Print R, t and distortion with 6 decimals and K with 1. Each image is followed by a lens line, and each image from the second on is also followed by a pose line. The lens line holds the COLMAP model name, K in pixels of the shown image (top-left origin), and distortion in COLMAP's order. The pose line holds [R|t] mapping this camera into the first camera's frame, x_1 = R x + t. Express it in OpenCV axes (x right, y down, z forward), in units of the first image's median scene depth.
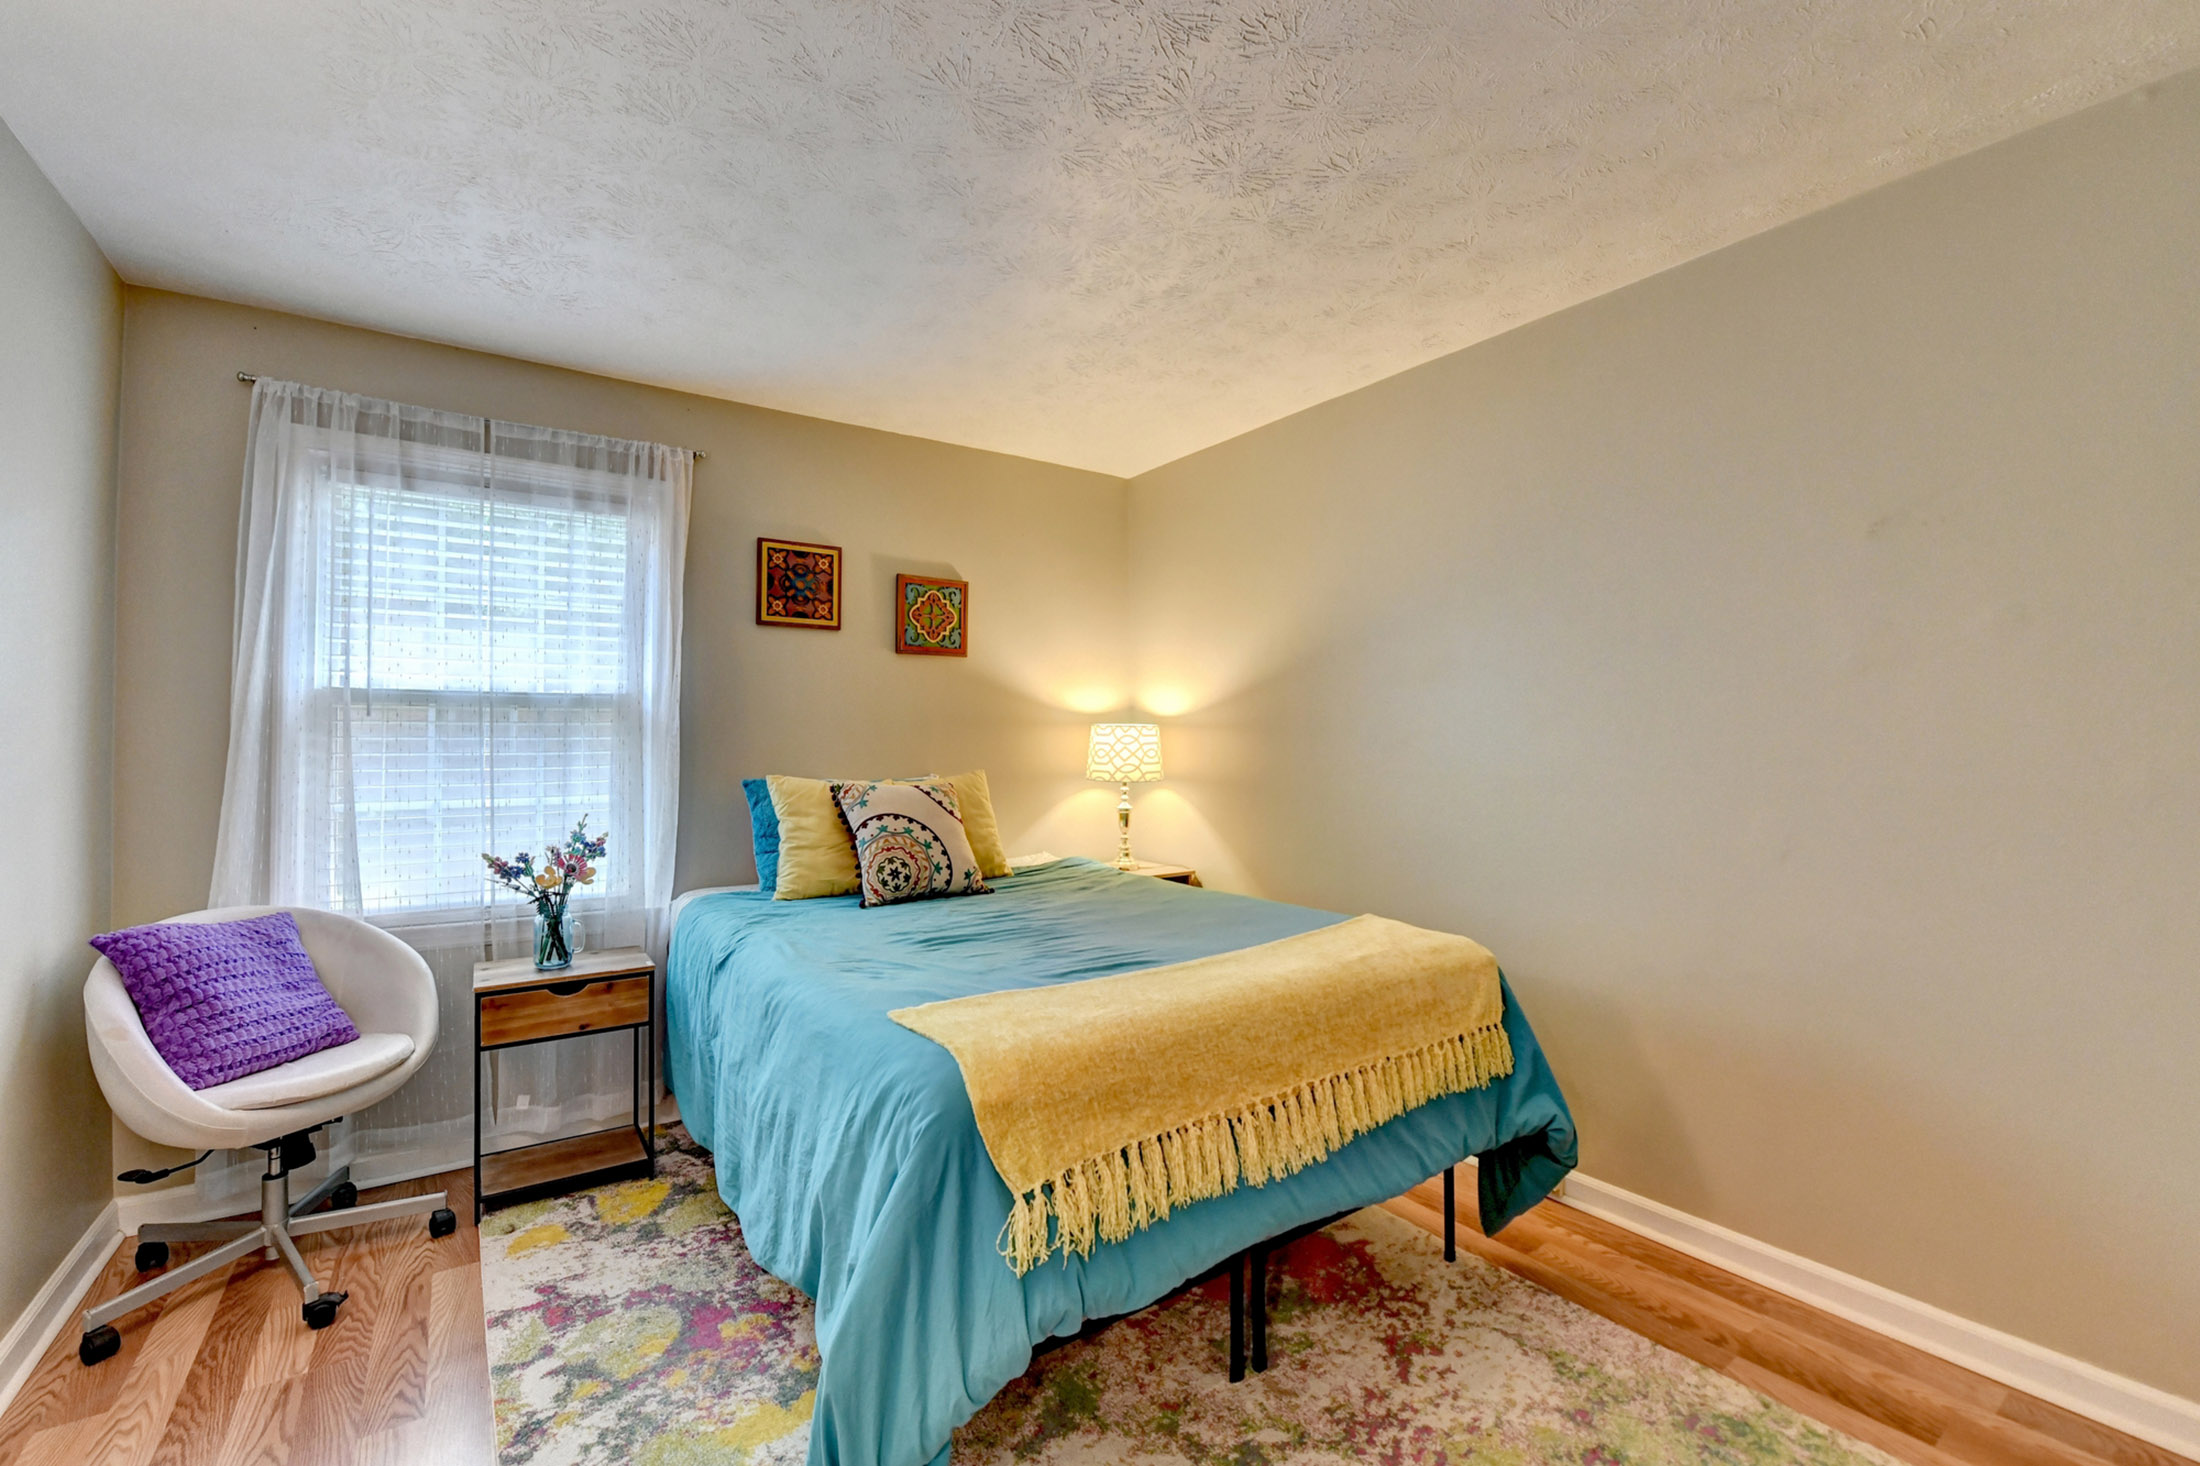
lens RADIAL K [[915.1, 0, 1090.0], [0, 915.1, 726.6], [0, 0, 1]] dist [-0.014149, -0.002754]
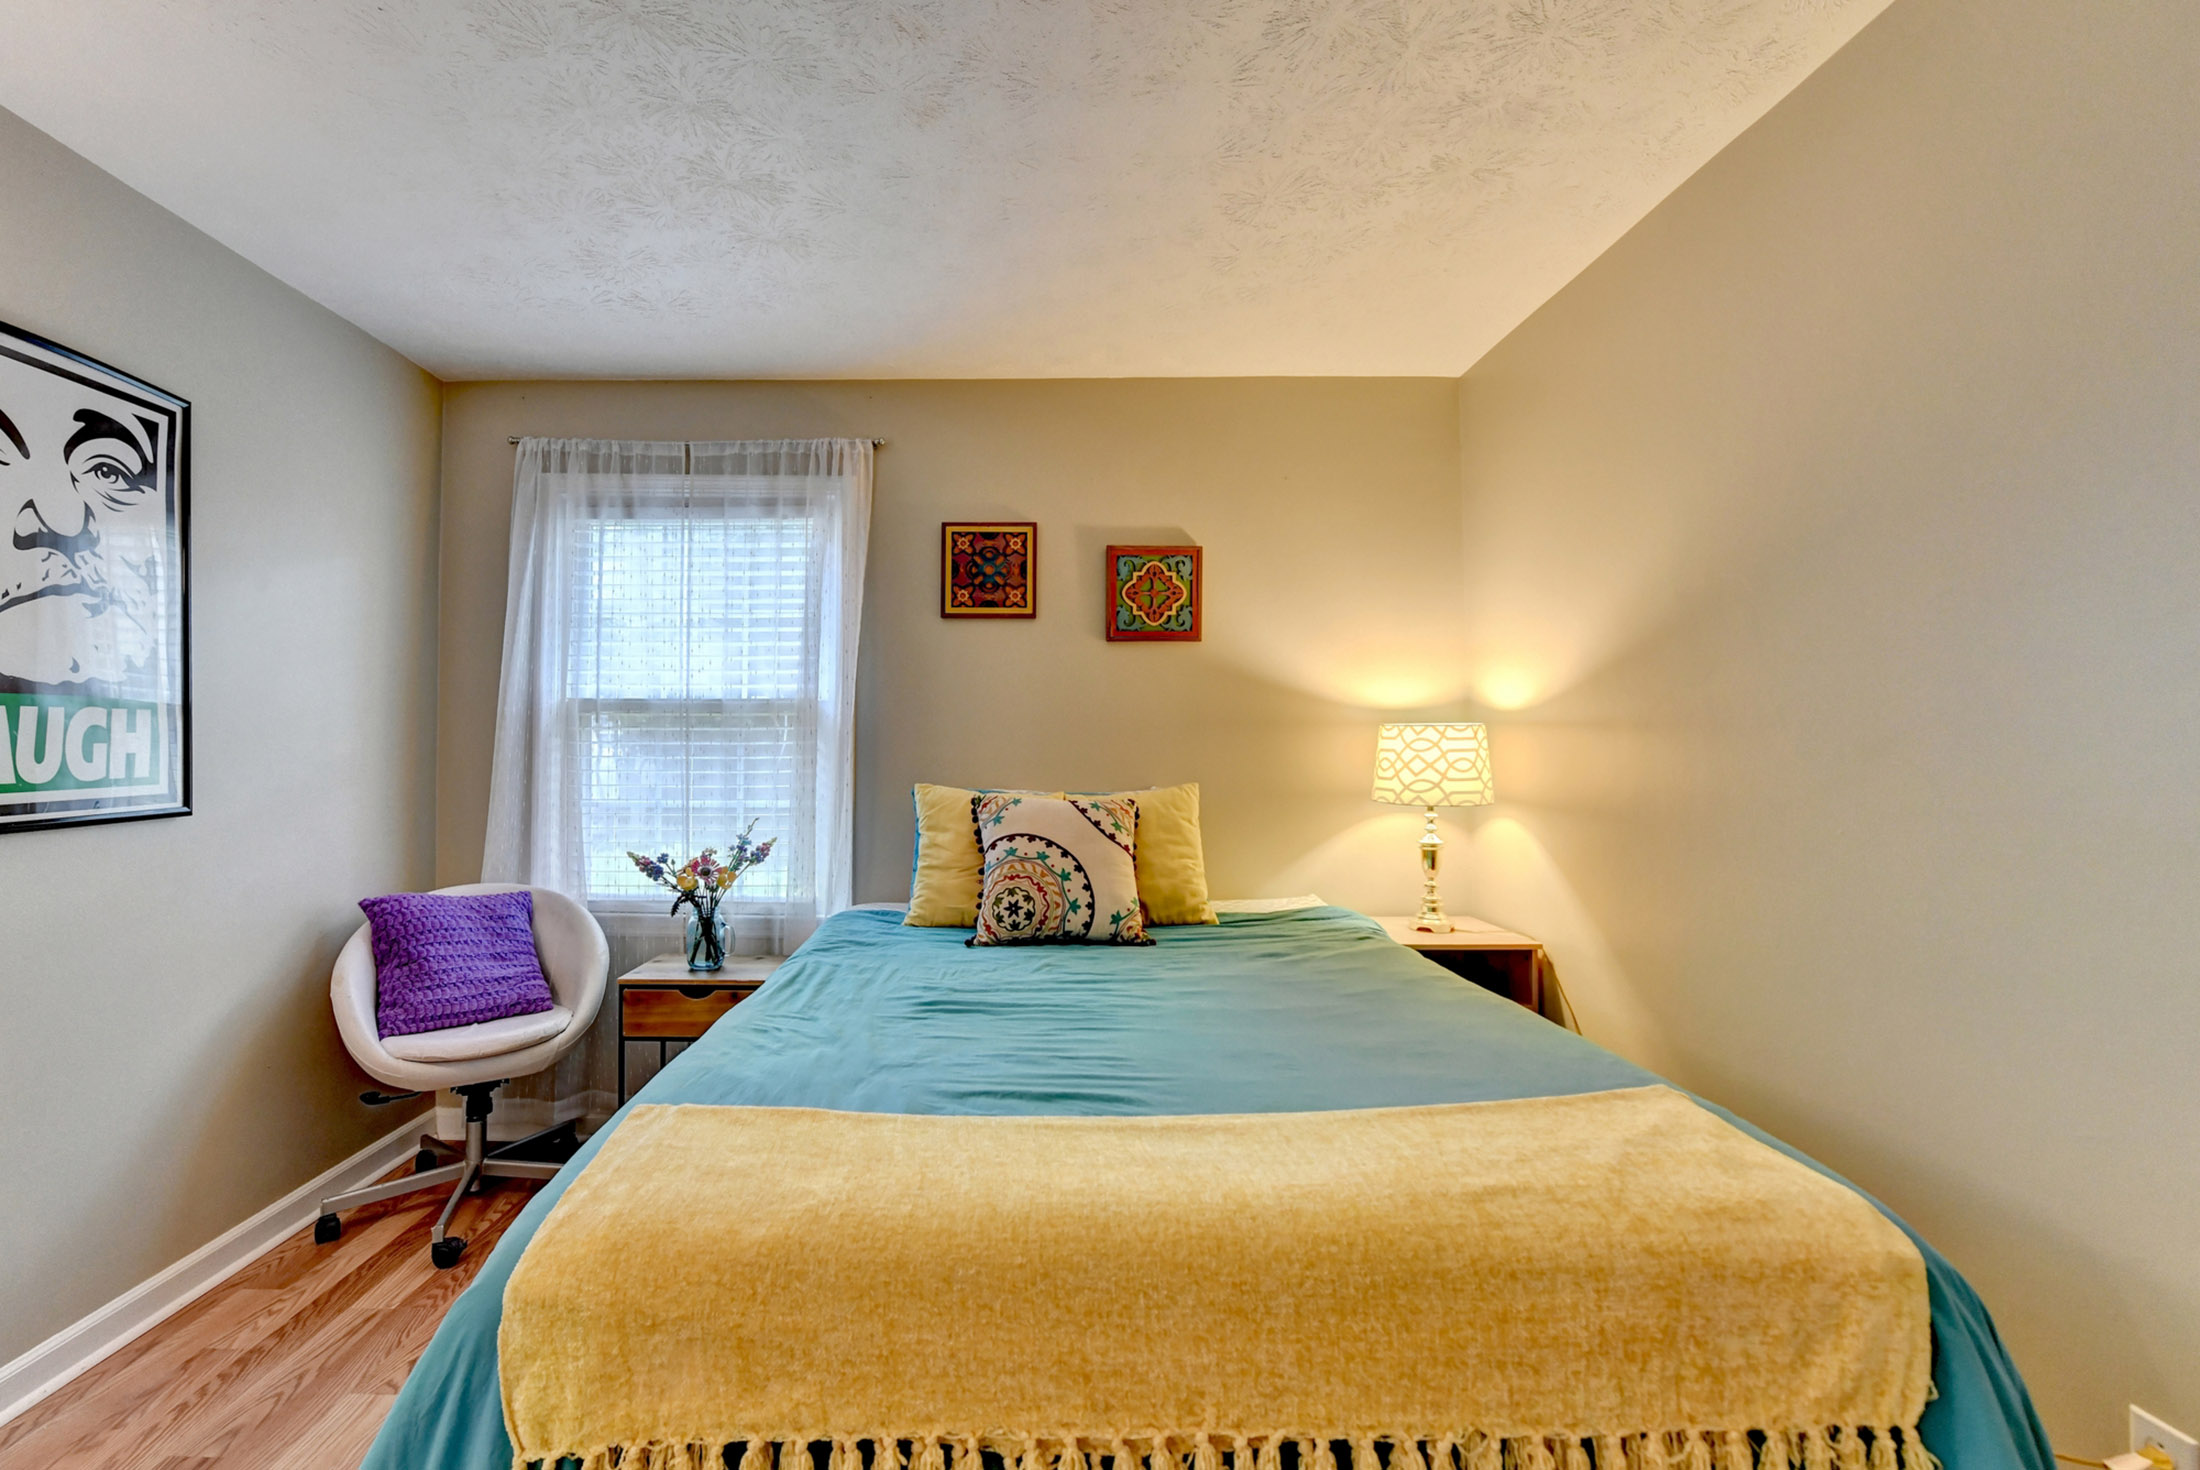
lens RADIAL K [[915.1, 0, 1077.0], [0, 915.1, 739.5], [0, 0, 1]] dist [-0.014149, -0.002754]
pose [[0.815870, -0.005913, -0.578205, 0.304358], [0.006350, 0.999979, -0.001267, 0.012536], [0.578200, -0.002638, 0.815891, 0.371666]]
